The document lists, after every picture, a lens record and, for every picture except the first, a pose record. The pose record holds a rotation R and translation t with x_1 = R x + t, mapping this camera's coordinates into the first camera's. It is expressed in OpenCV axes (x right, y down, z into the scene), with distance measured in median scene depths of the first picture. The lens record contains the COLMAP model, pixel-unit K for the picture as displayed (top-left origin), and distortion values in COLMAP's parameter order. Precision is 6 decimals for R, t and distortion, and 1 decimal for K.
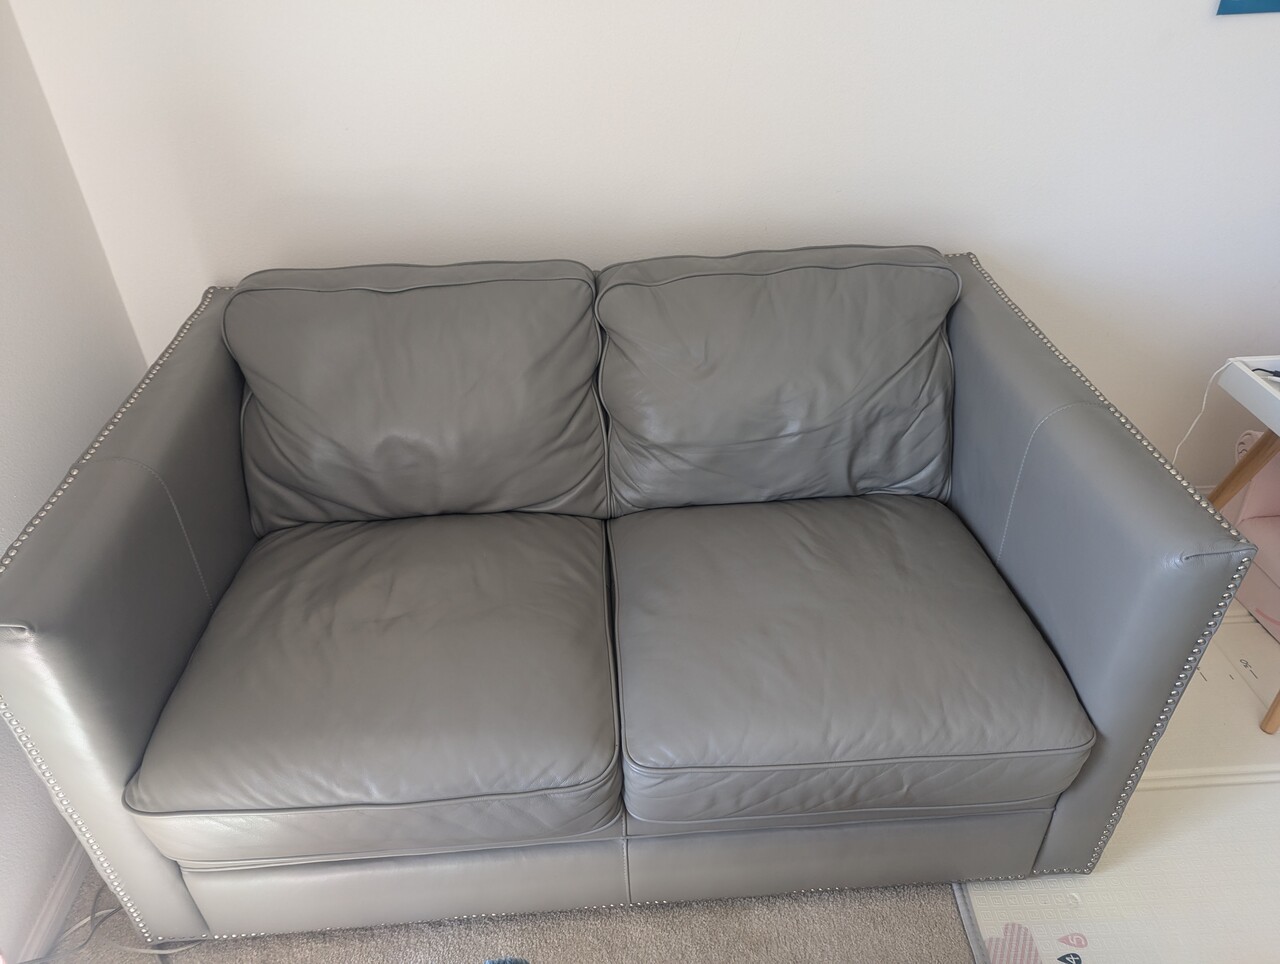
lens RADIAL K [[913.1, 0, 633.0], [0, 913.1, 483.5], [0, 0, 1]] dist [0.001623, 0.000713]
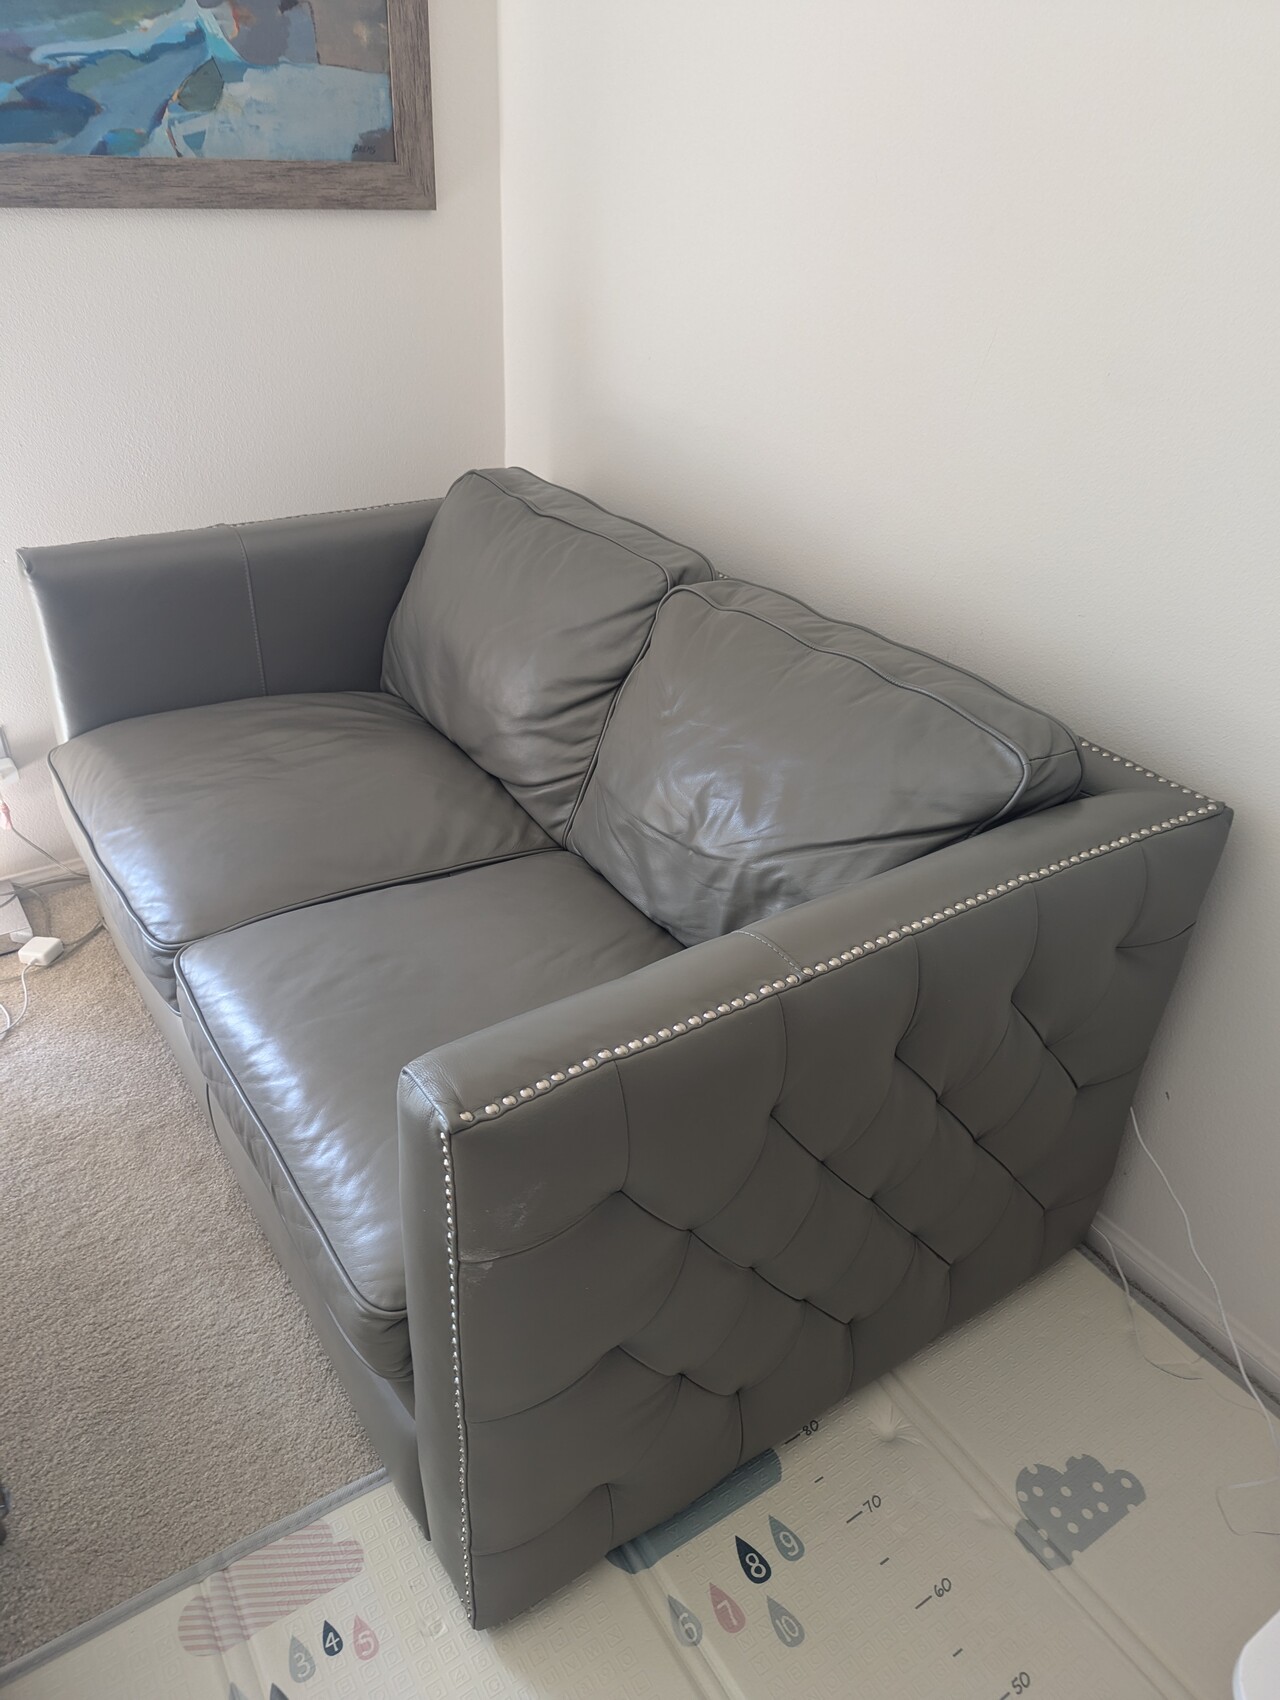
lens RADIAL K [[1212.7, 0, 640.0], [0, 1212.7, 850.0], [0, 0, 1]] dist [0.001623, 0.000713]
pose [[0.506358, 0.479318, -0.716837, 0.891808], [-0.545909, 0.821677, 0.163802, -0.198631], [0.667522, 0.308385, 0.677727, 0.359775]]
